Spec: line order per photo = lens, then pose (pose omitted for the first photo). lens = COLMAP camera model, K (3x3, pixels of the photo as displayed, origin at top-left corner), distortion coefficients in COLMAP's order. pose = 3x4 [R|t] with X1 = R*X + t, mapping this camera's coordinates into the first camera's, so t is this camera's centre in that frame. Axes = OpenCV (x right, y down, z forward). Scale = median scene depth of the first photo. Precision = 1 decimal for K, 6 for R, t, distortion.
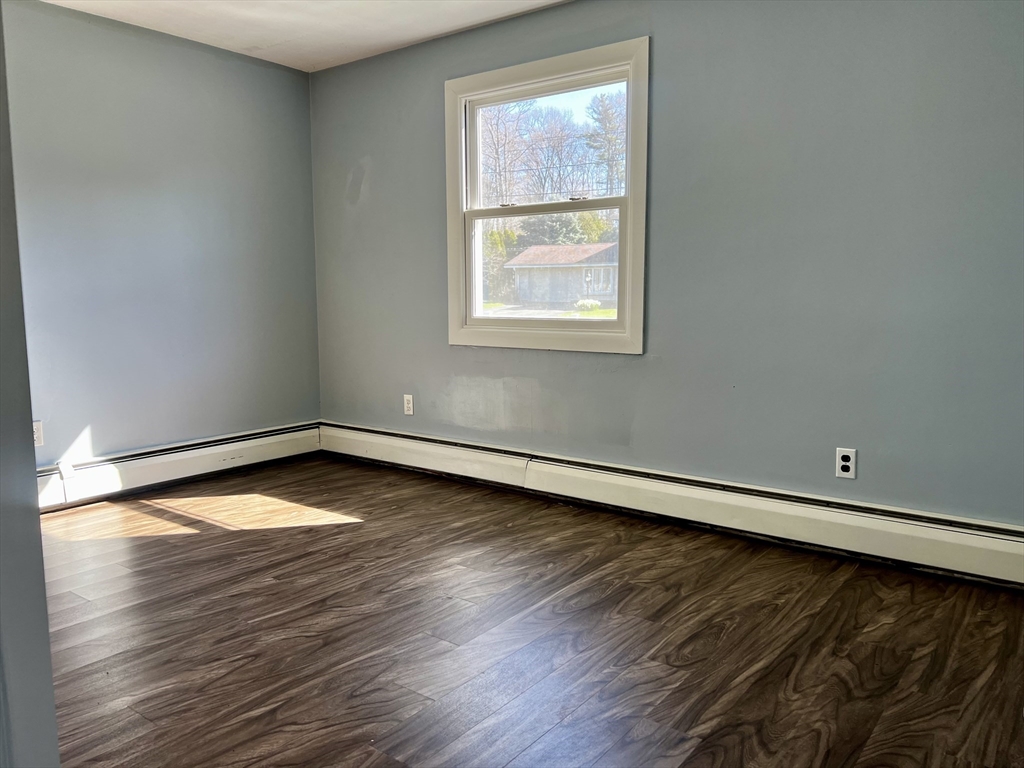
lens RADIAL K [[770.2, 0, 512.1], [0, 770.2, 379.6], [0, 0, 1]] dist [0.069128, -0.070162]
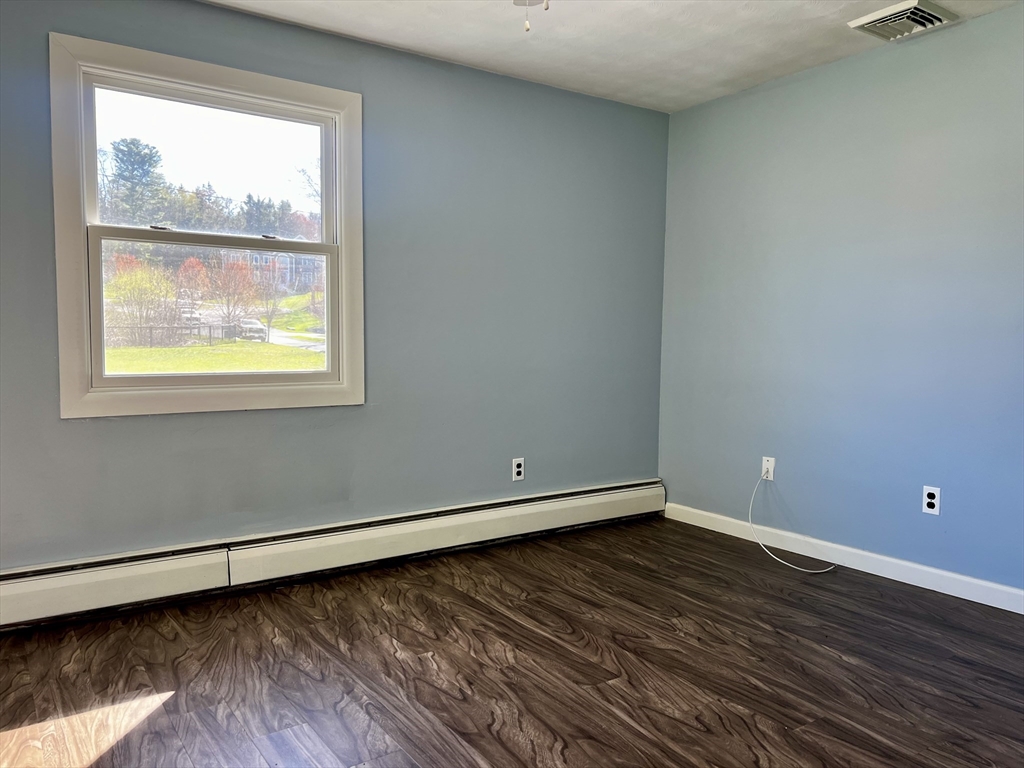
lens RADIAL K [[770.2, 0, 517.7], [0, 770.2, 378.3], [0, 0, 1]] dist [0.069128, -0.070162]
pose [[0.309030, -0.049404, 0.949768, -0.763539], [0.101565, 0.994653, 0.018692, -0.068233], [-0.945614, 0.090686, 0.312395, 0.528159]]
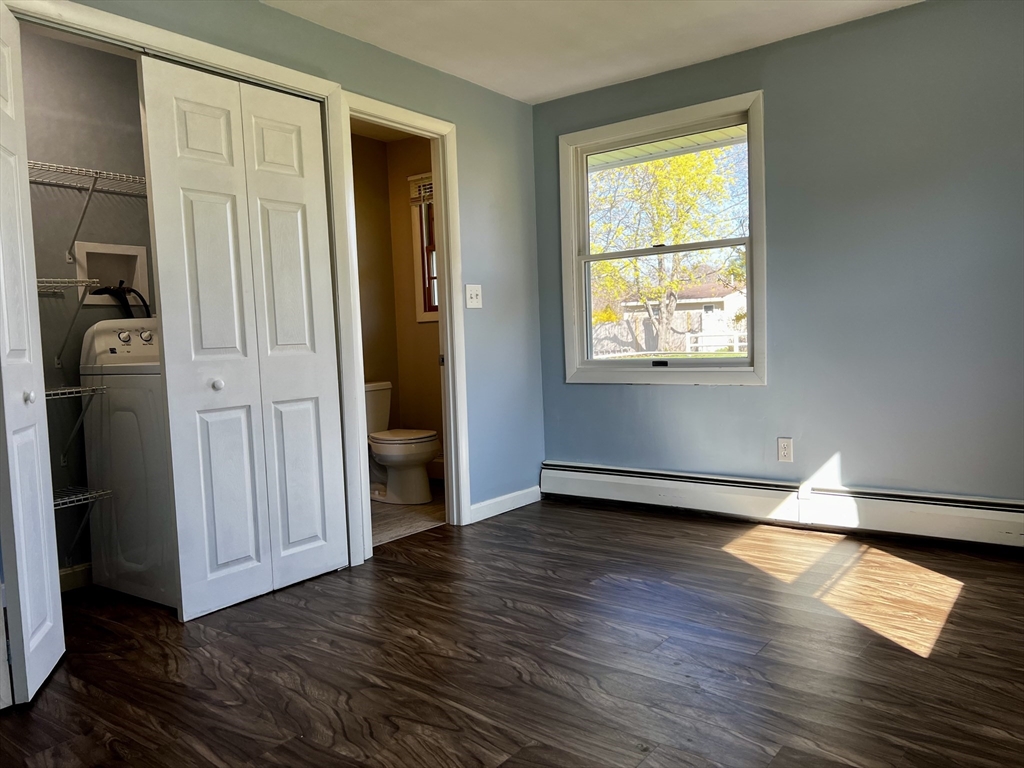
lens RADIAL K [[770.2, 0, 513.6], [0, 770.2, 388.4], [0, 0, 1]] dist [0.069128, -0.070162]
pose [[-0.001260, 0.066585, -0.997780, 0.470465], [-0.077370, 0.994783, 0.066483, -0.059612], [0.997002, 0.077282, 0.003898, 0.682661]]
